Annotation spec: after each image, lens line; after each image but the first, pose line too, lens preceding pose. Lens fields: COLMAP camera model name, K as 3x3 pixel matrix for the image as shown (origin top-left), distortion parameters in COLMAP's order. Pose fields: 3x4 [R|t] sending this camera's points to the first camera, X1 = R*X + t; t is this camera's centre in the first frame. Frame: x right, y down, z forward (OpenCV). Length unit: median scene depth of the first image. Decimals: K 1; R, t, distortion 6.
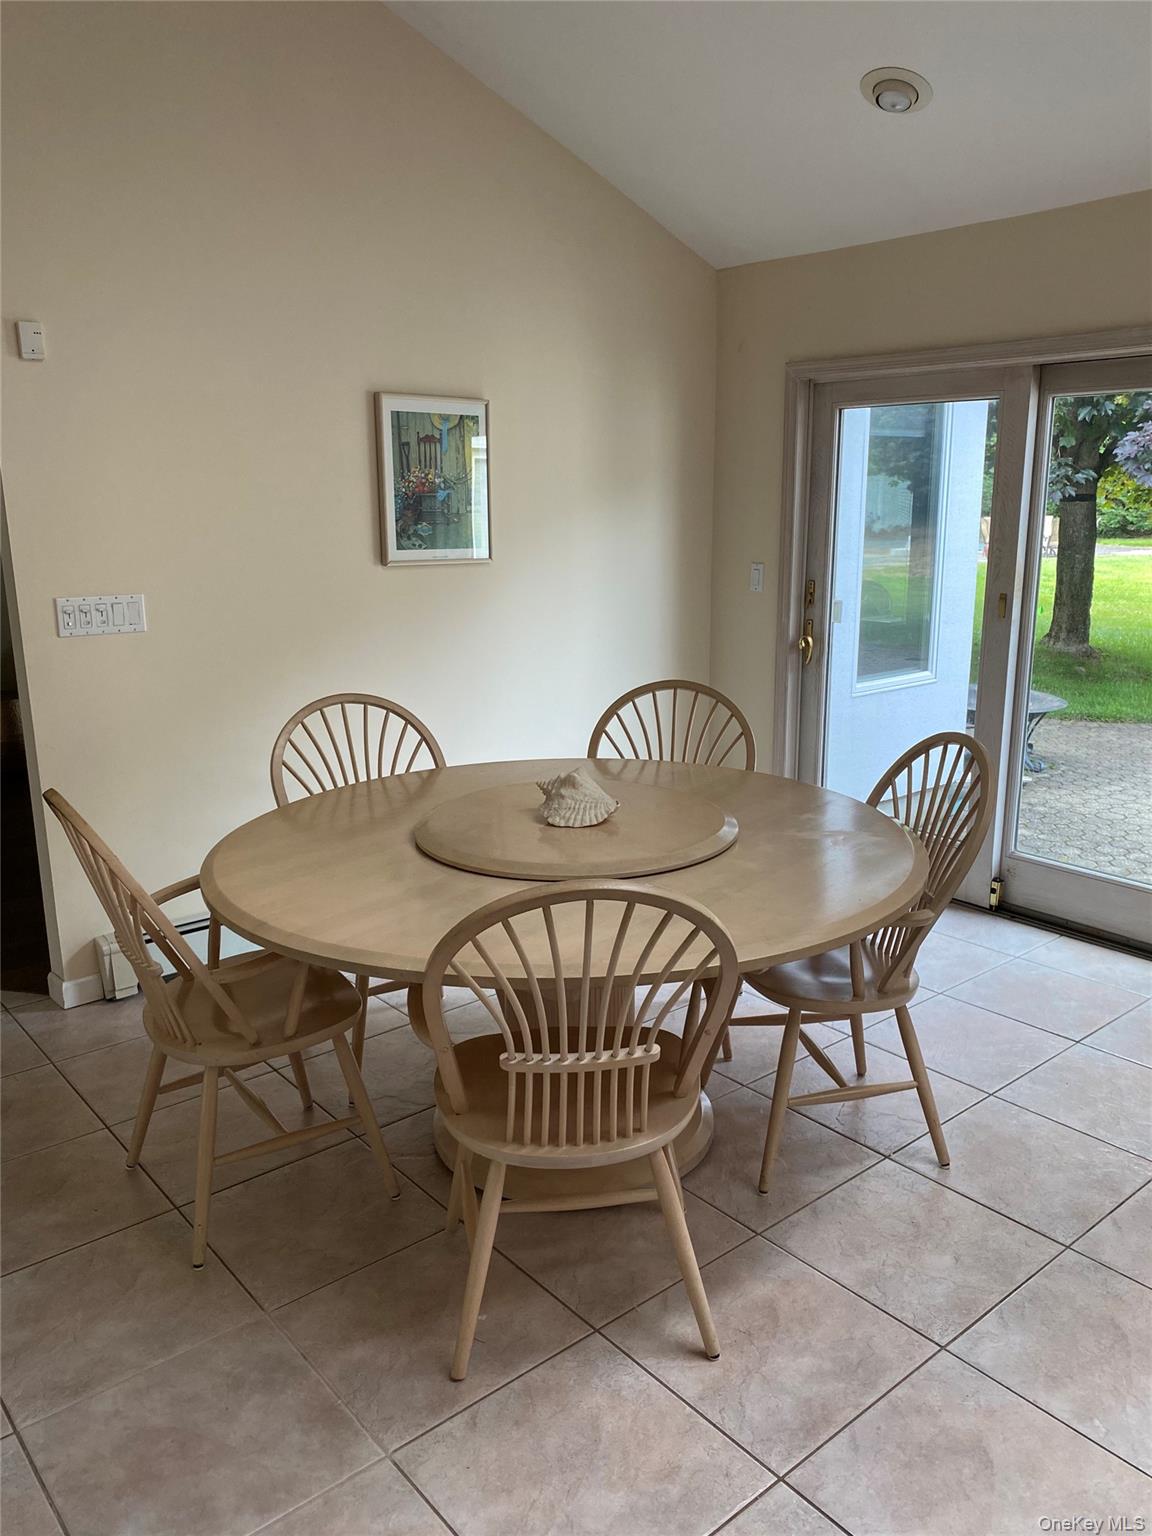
lens RADIAL K [[1172.6, 0, 597.7], [0, 1172.6, 774.1], [0, 0, 1]] dist [0.009068, -0.028485]
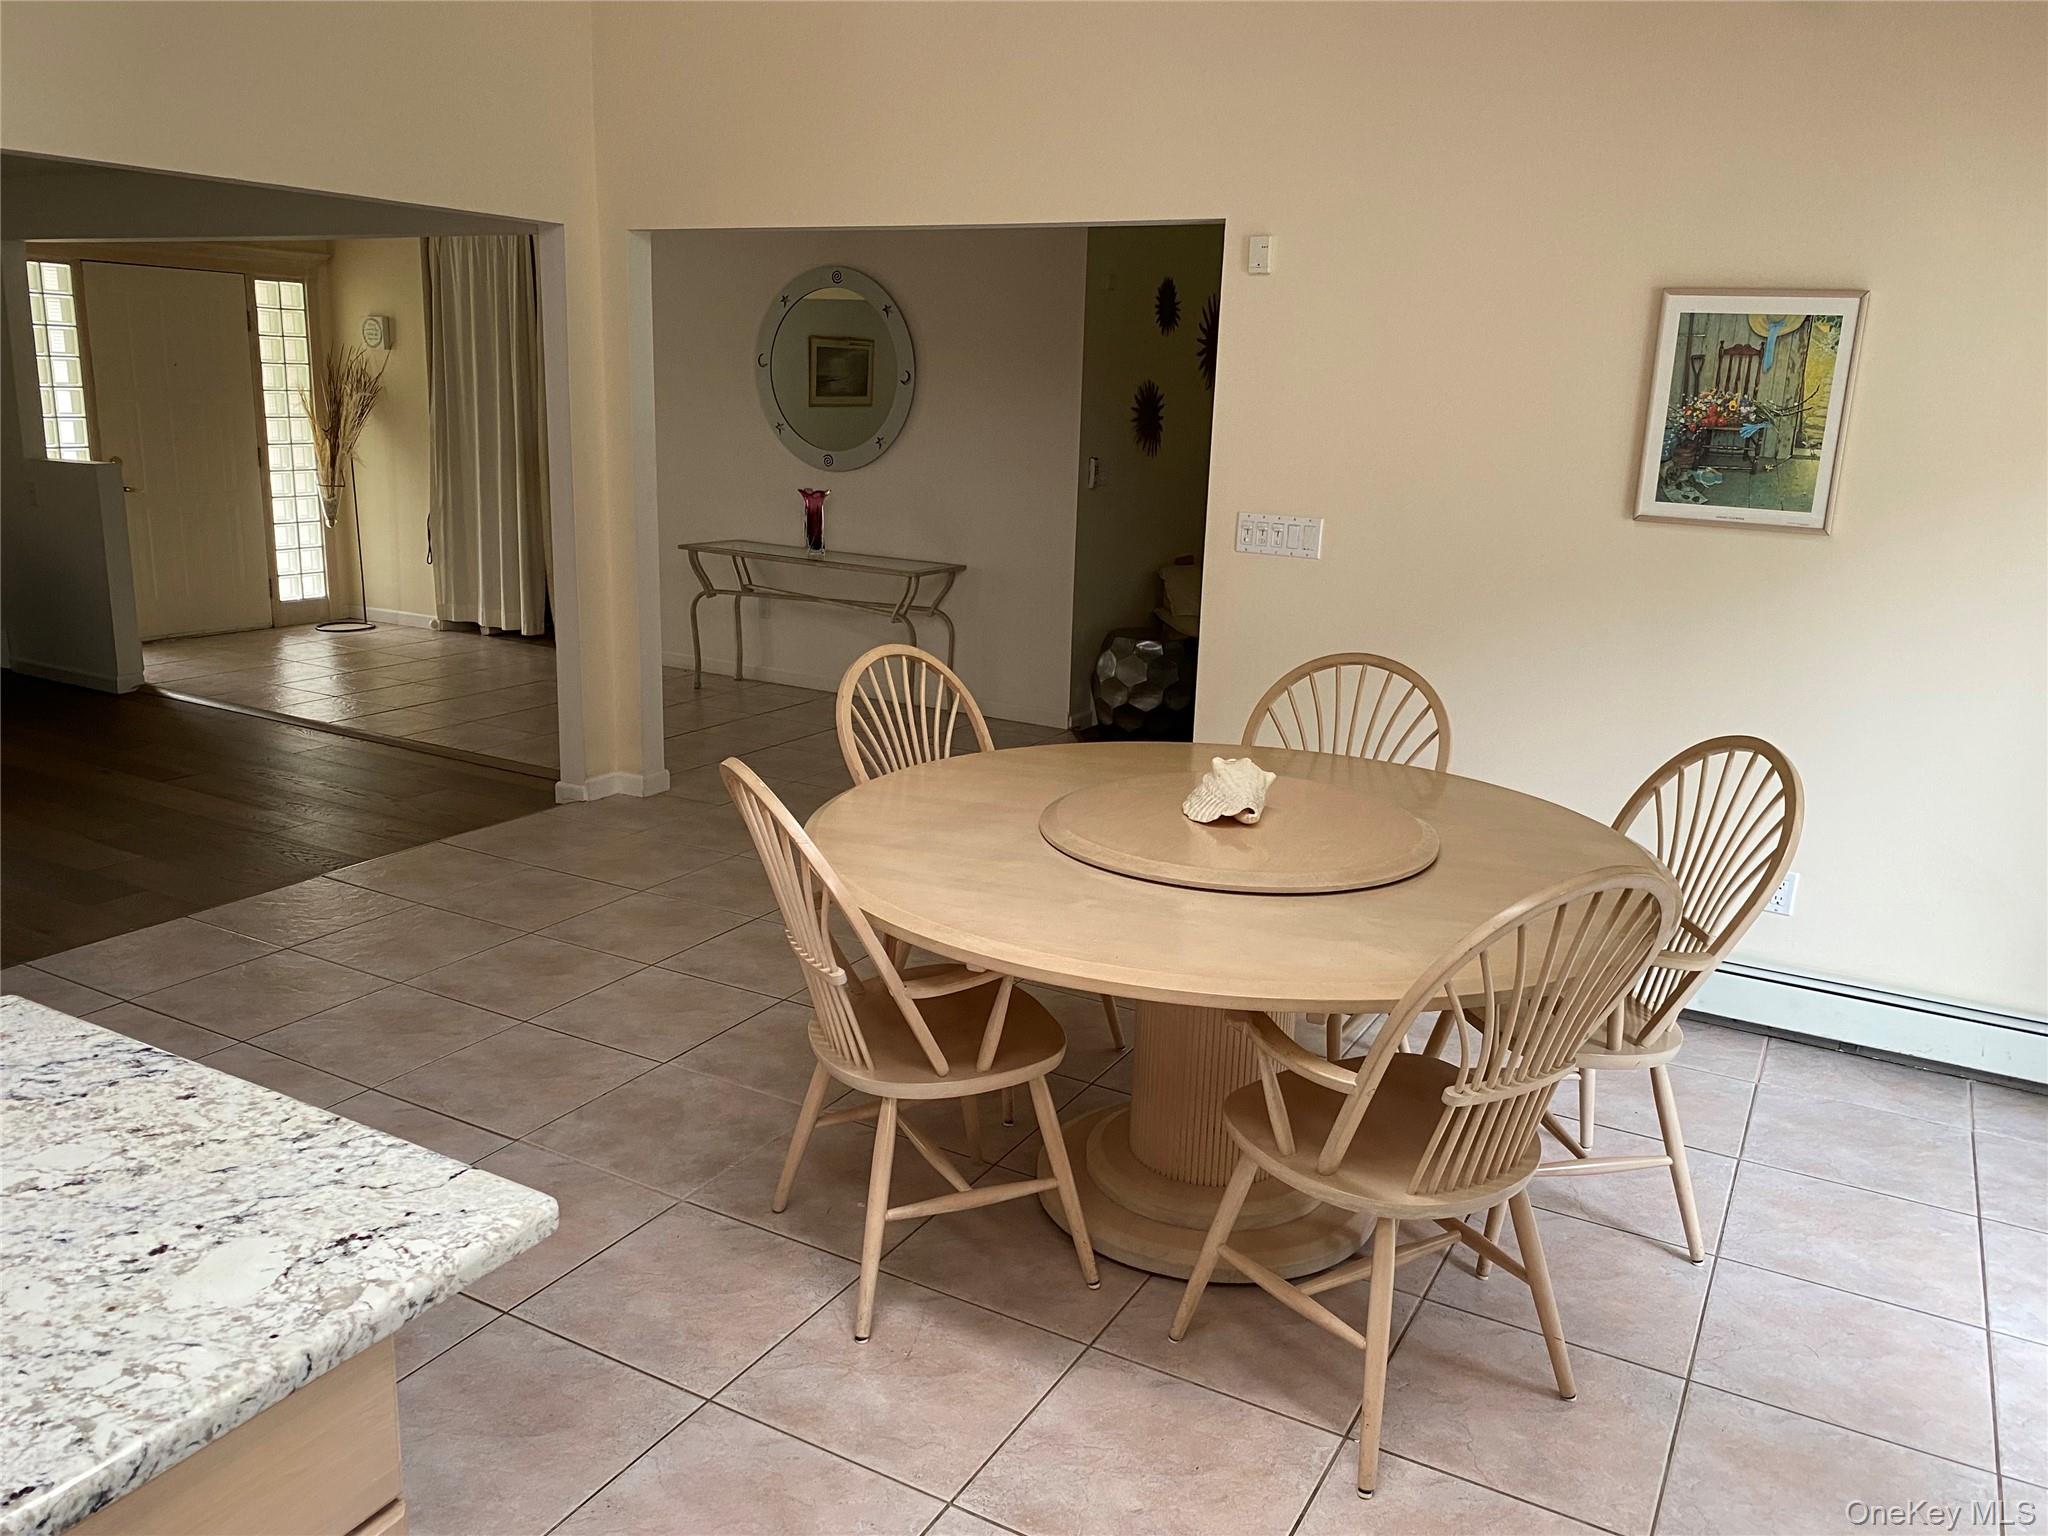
lens RADIAL K [[1563.5, 0, 1020.6], [0, 1563.5, 748.5], [0, 0, 1]] dist [0.009068, -0.028485]
pose [[0.340248, 0.232219, -0.911211, 0.623110], [-0.248994, 0.956688, 0.150834, -0.092687], [0.906771, 0.175565, 0.383332, 0.295244]]
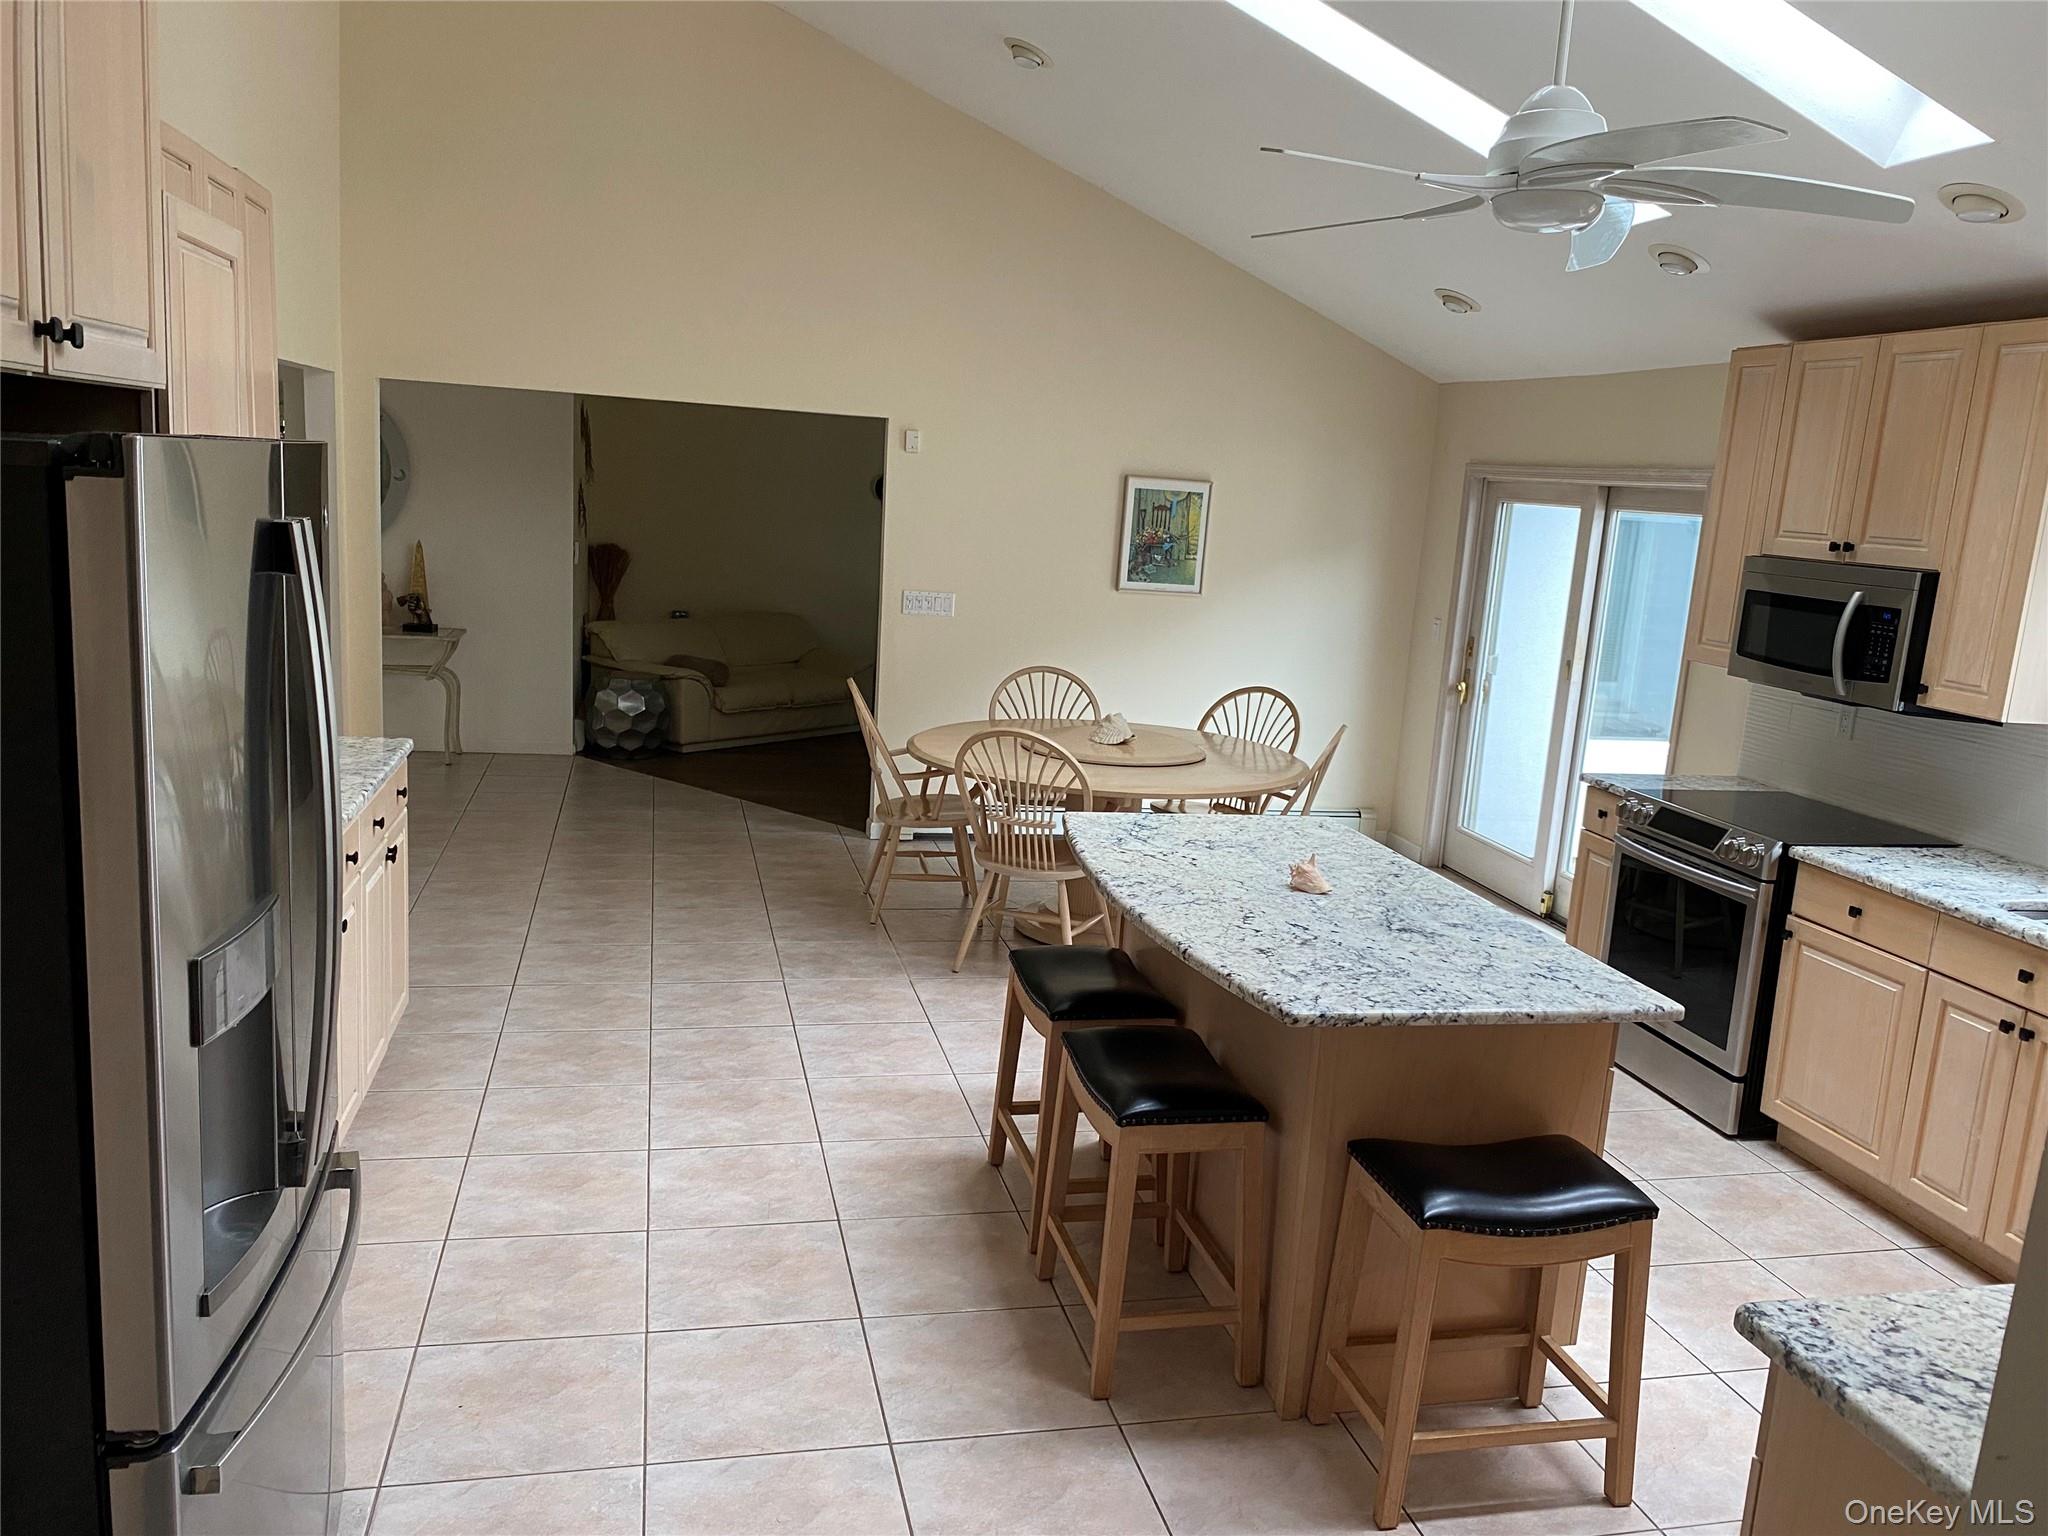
lens RADIAL K [[1563.5, 0, 1029.6], [0, 1563.5, 784.9], [0, 0, 1]] dist [0.009068, -0.028485]
pose [[0.885825, 0.151360, -0.438639, 0.611831], [-0.174052, 0.984667, -0.011718, 0.101484], [0.430140, 0.086726, 0.898587, -0.772580]]
